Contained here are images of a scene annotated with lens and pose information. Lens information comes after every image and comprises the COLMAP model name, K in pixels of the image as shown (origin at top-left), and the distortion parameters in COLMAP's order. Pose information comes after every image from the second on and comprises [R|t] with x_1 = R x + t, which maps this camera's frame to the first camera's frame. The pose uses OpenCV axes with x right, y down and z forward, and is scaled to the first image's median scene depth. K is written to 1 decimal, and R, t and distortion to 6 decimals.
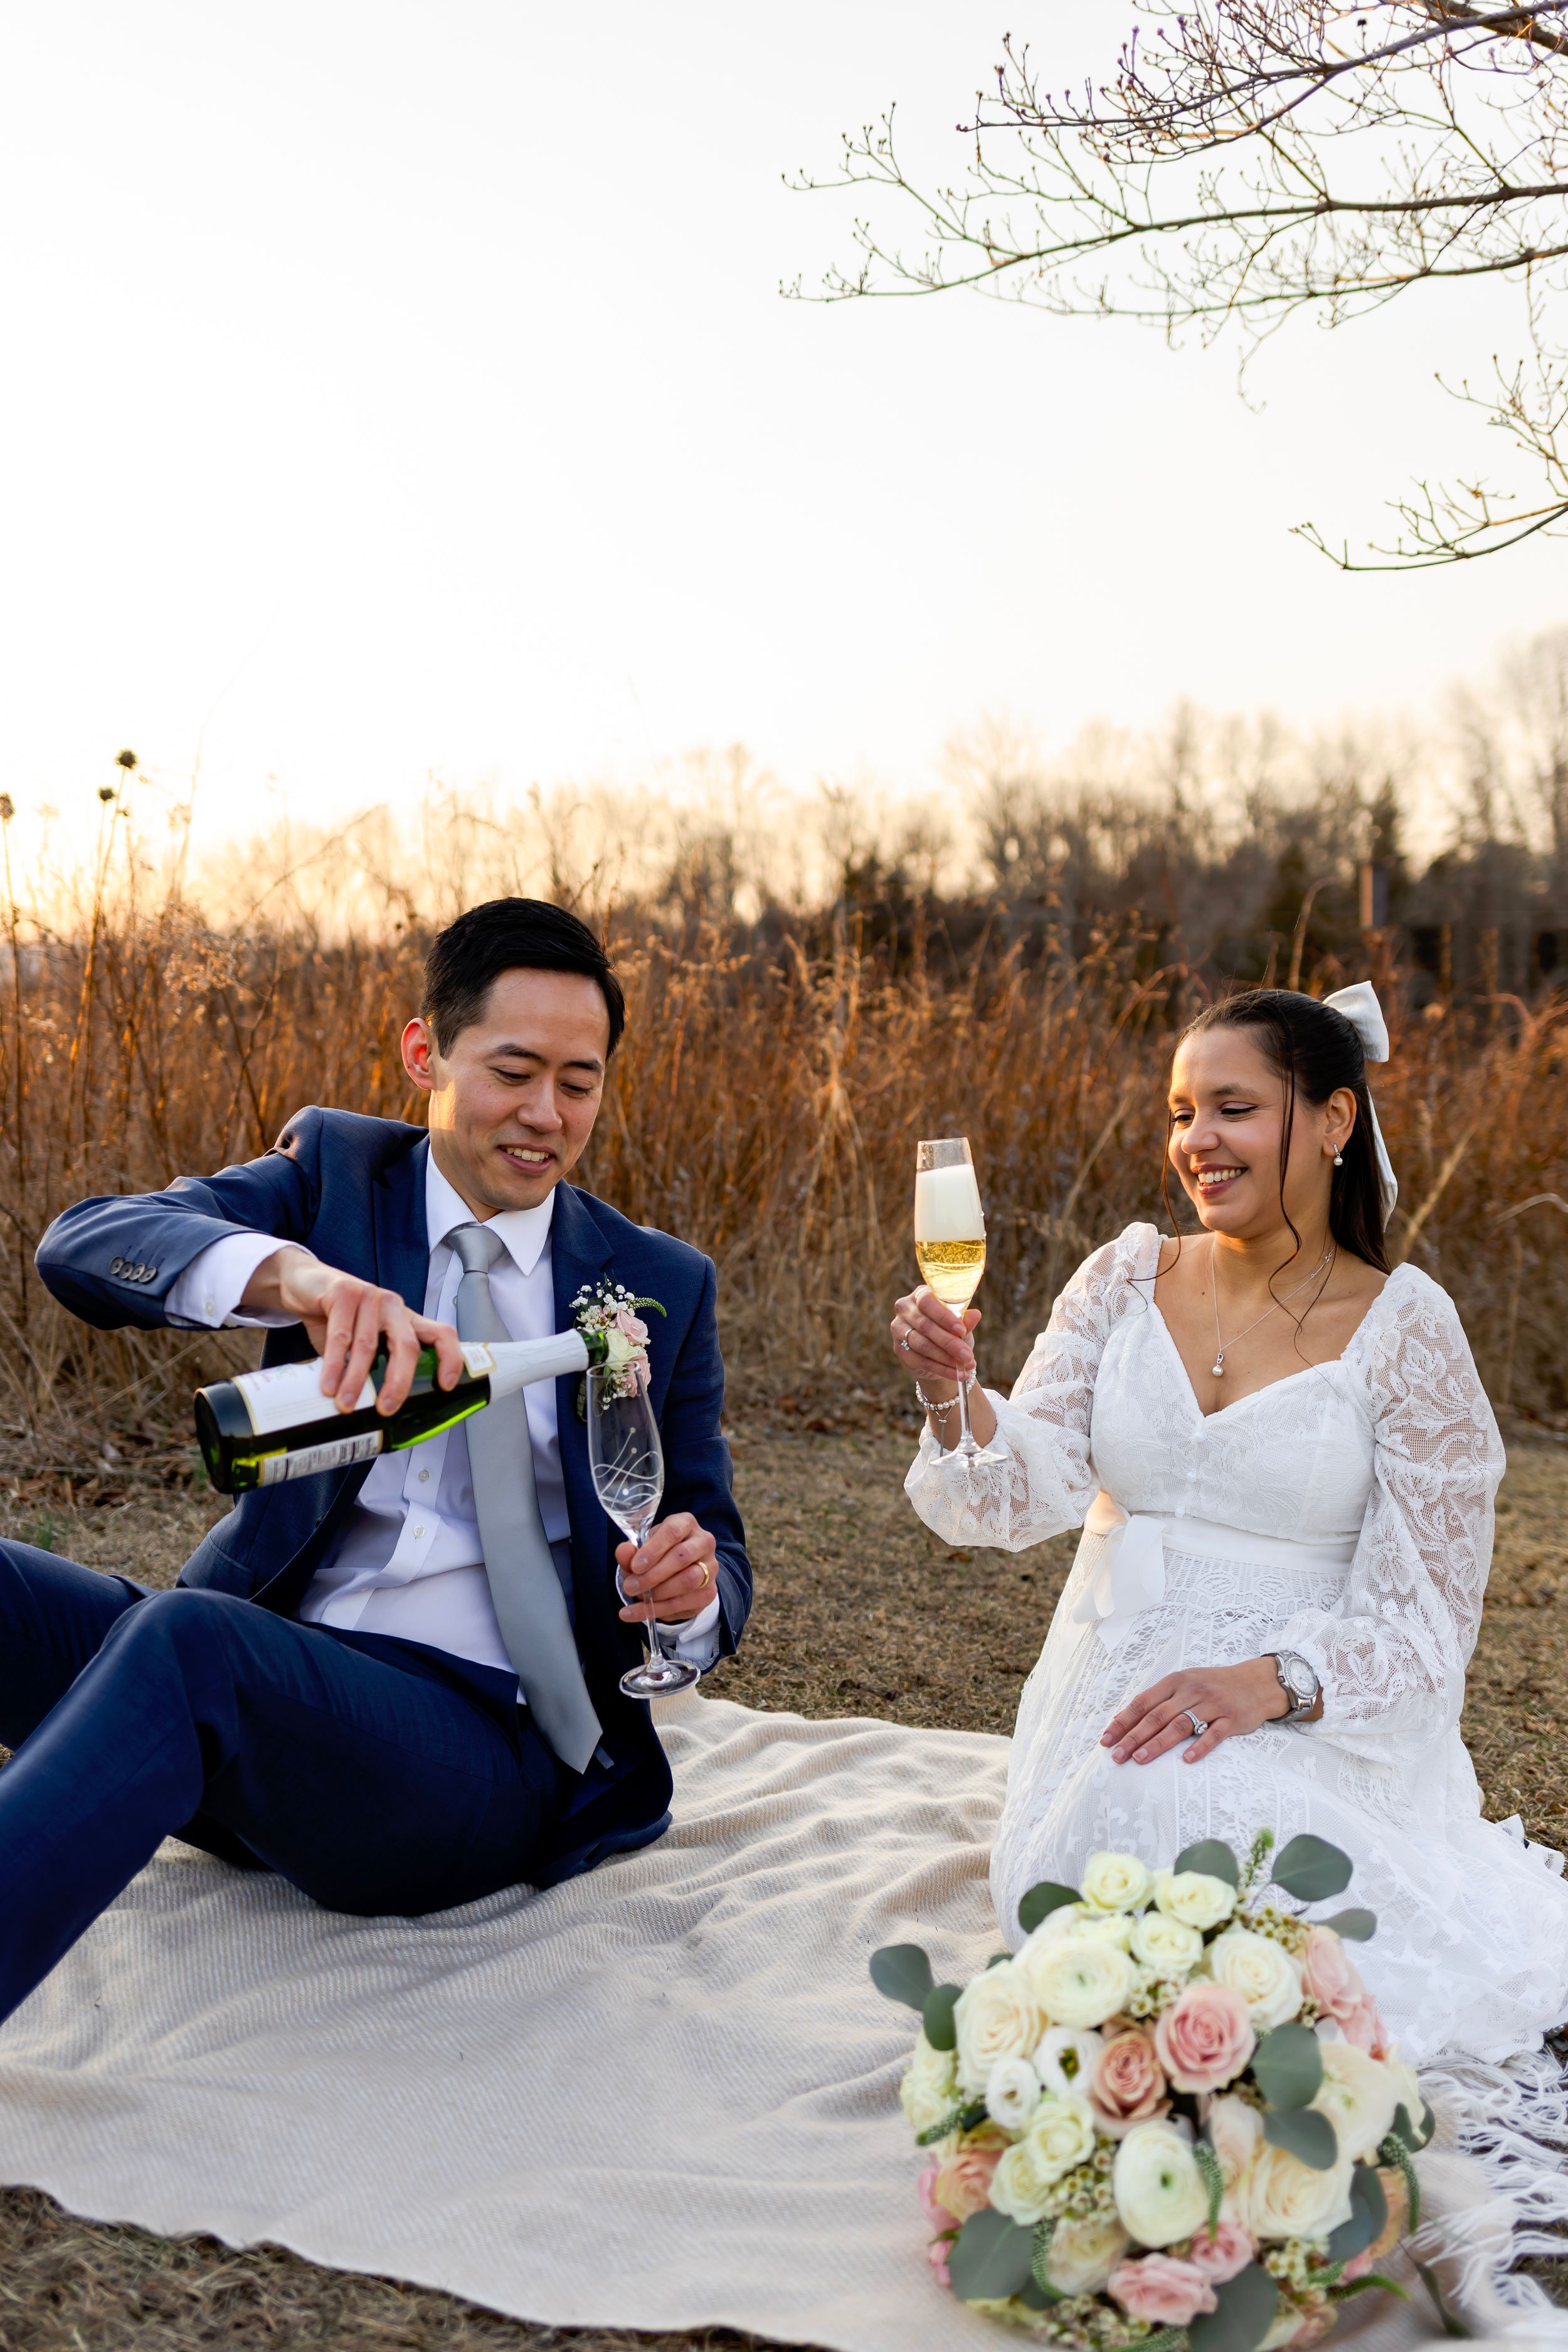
lens RADIAL K [[2321.3, 0, 801.1], [0, 2321.3, 1172.1], [0, 0, 1]] dist [0.019268, -0.037454]
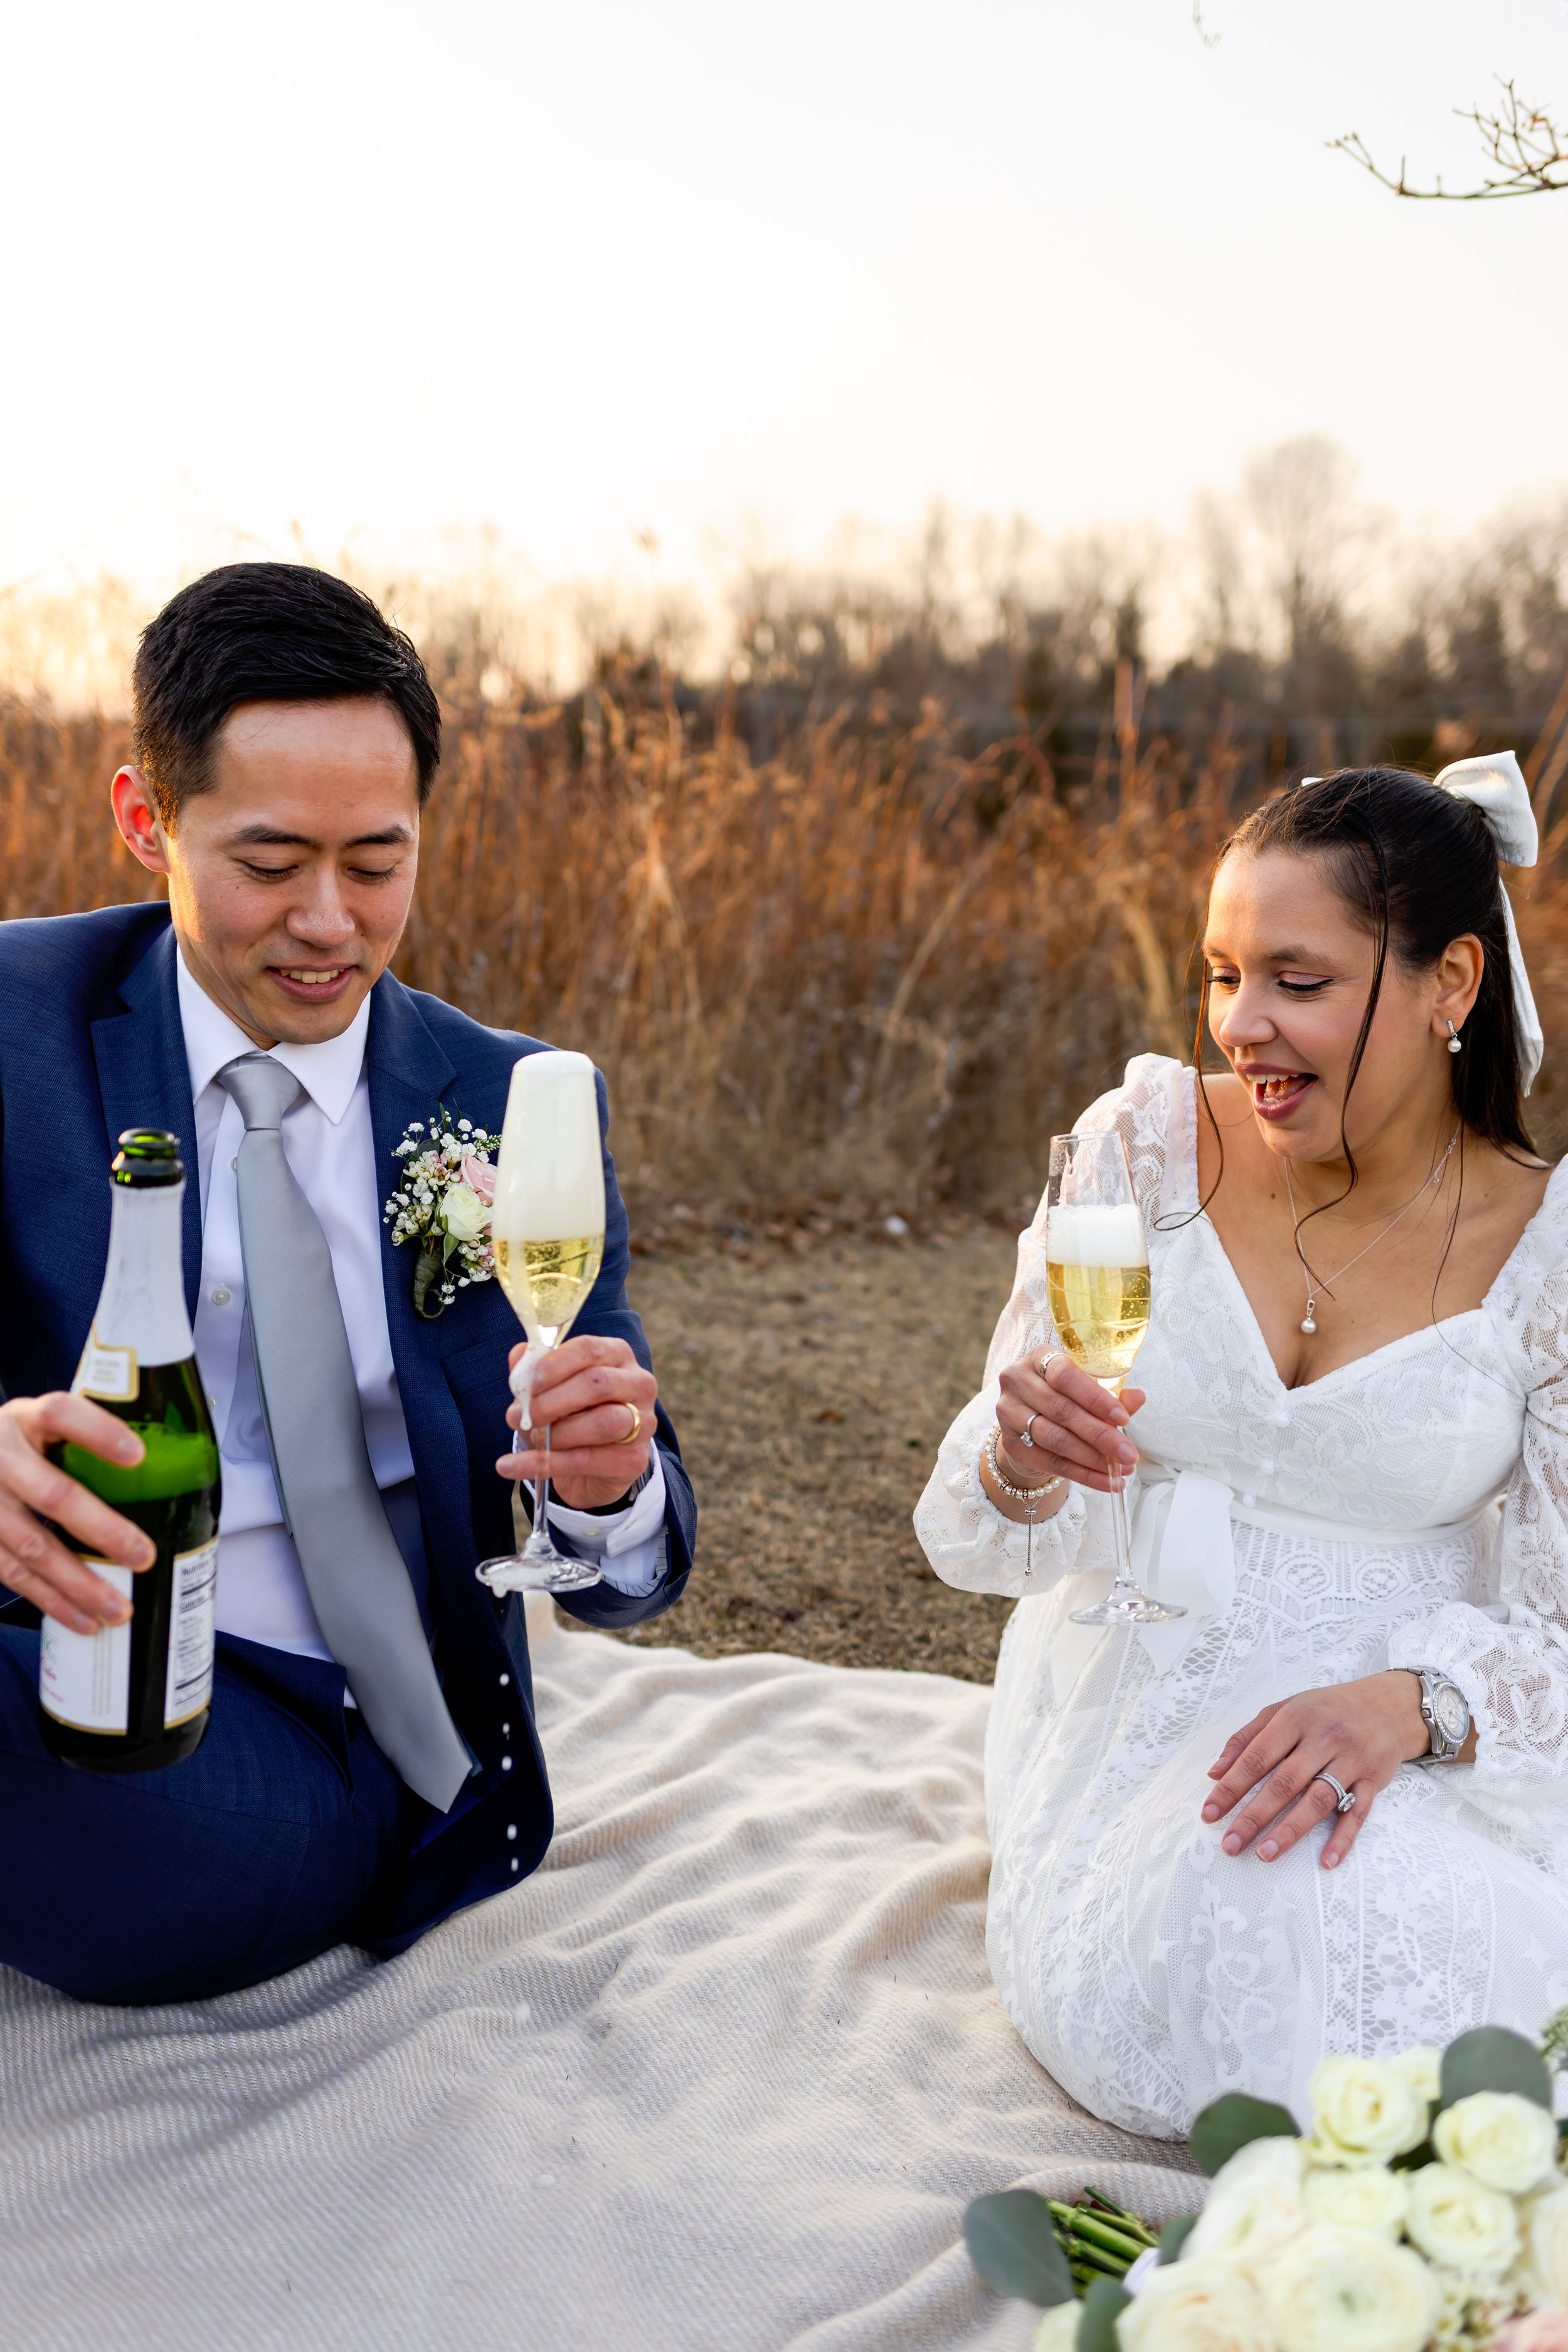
lens RADIAL K [[2254.4, 0, 788.1], [0, 2254.4, 1177.4], [0, 0, 1]] dist [0.000187, -0.009189]
pose [[0.994093, 0.007129, 0.108300, -0.046227], [-0.017467, 0.995341, 0.094817, -0.000497], [-0.107119, -0.096149, 0.989586, 0.229208]]
